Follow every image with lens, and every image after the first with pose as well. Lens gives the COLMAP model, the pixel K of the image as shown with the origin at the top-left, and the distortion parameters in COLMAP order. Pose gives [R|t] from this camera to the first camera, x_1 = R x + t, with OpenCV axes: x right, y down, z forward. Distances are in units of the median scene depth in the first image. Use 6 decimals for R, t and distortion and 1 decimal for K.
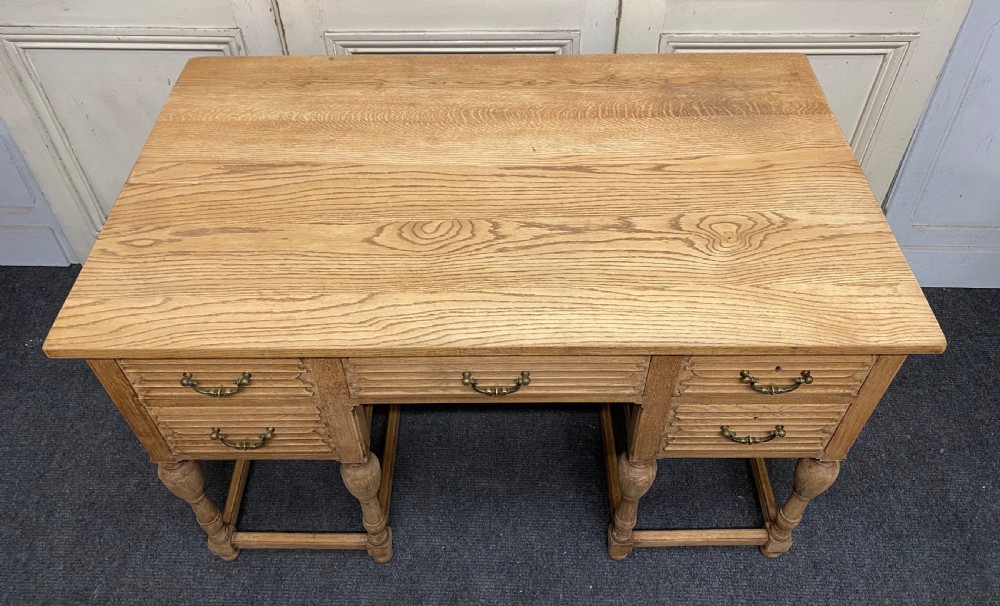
lens RADIAL K [[761.4, 0, 500.0], [0, 761.4, 279.5], [0, 0, 1]] dist [0.036261, -0.029885]
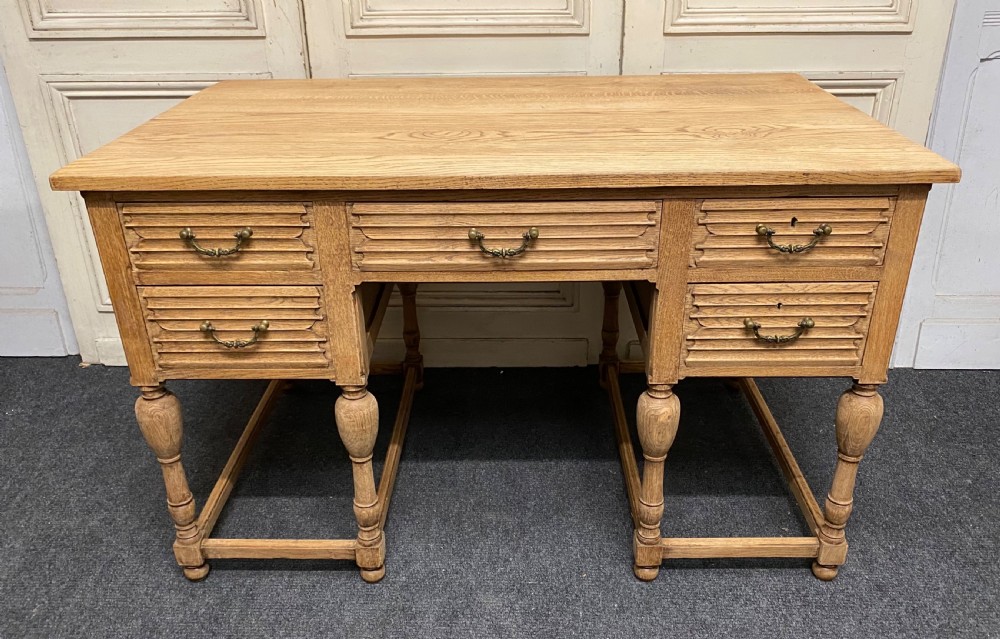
lens RADIAL K [[803.2, 0, 505.5], [0, 803.2, 338.3], [0, 0, 1]] dist [0.043647, -0.041532]
pose [[0.999888, 0.001336, -0.014909, 0.009407], [-0.006293, 0.941248, -0.337657, 0.427261], [0.013582, 0.337713, 0.941151, 0.058162]]
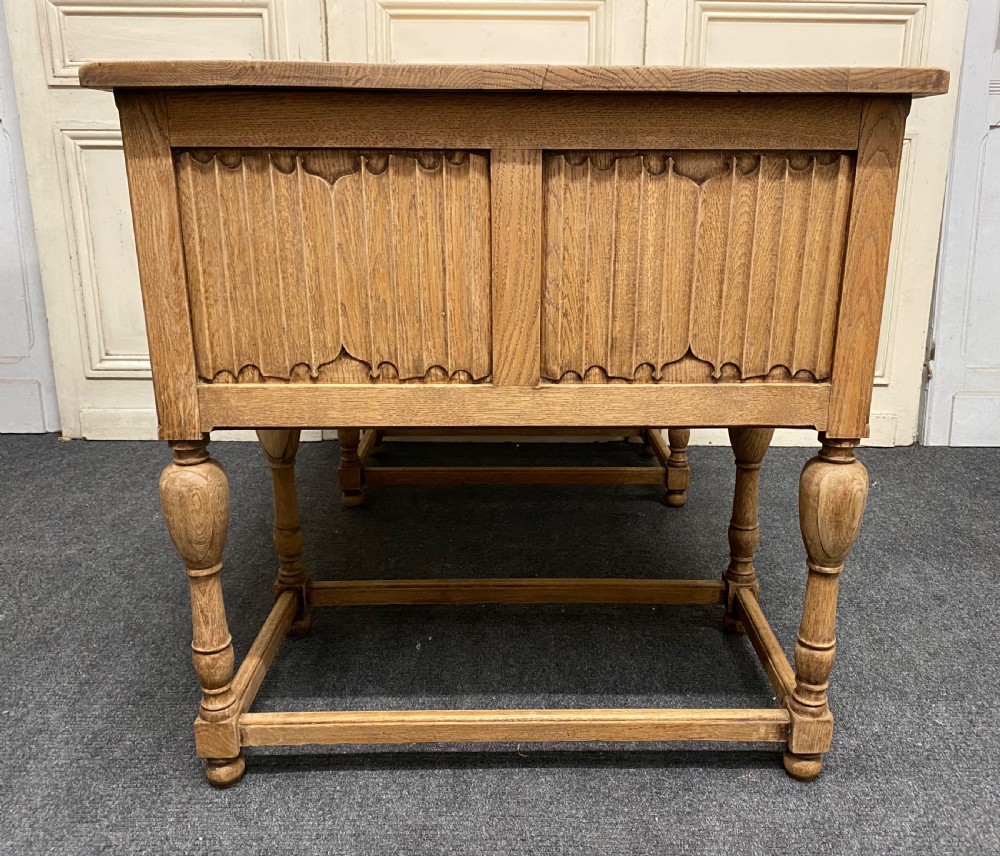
lens RADIAL K [[871.3, 0, 525.3], [0, 871.3, 420.7], [0, 0, 1]] dist [0.005484, 0.015440]
pose [[0.999820, 0.010281, 0.015961, -0.026831], [-0.000825, 0.863437, -0.504456, 0.681222], [-0.018968, 0.504352, 0.863290, 0.151266]]
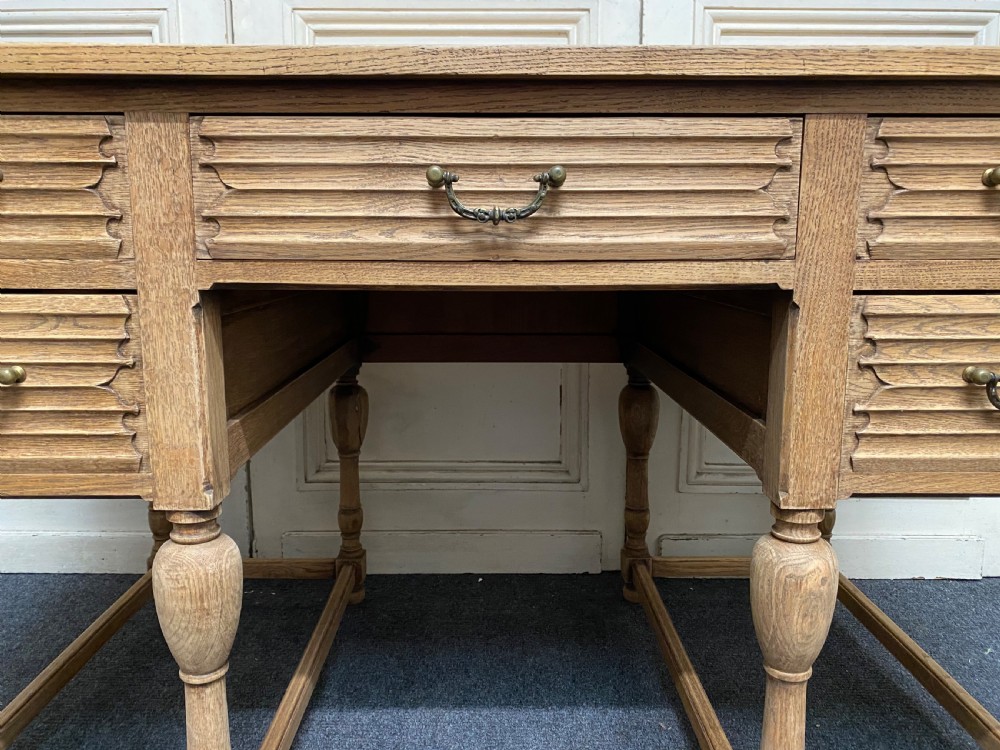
lens RADIAL K [[768.4, 0, 498.5], [0, 768.4, 370.7], [0, 0, 1]] dist [0.014792, -0.009868]
pose [[0.999941, 0.006647, 0.008549, -0.004757], [-0.000084, 0.794177, -0.607686, 0.378446], [-0.010829, 0.607650, 0.794131, 0.482823]]
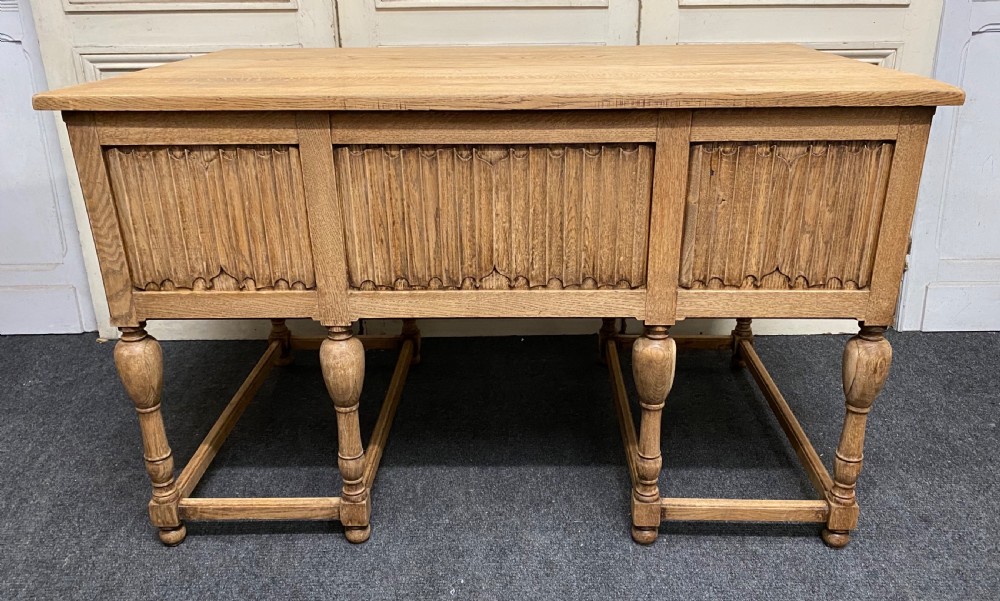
lens RADIAL K [[789.3, 0, 510.0], [0, 789.3, 299.5], [0, 0, 1]] dist [0.027486, -0.015897]
pose [[0.999716, -0.010762, 0.021264, -0.066708], [0.018696, 0.907476, -0.419688, 0.525156], [-0.014780, 0.419966, 0.907419, 0.104551]]
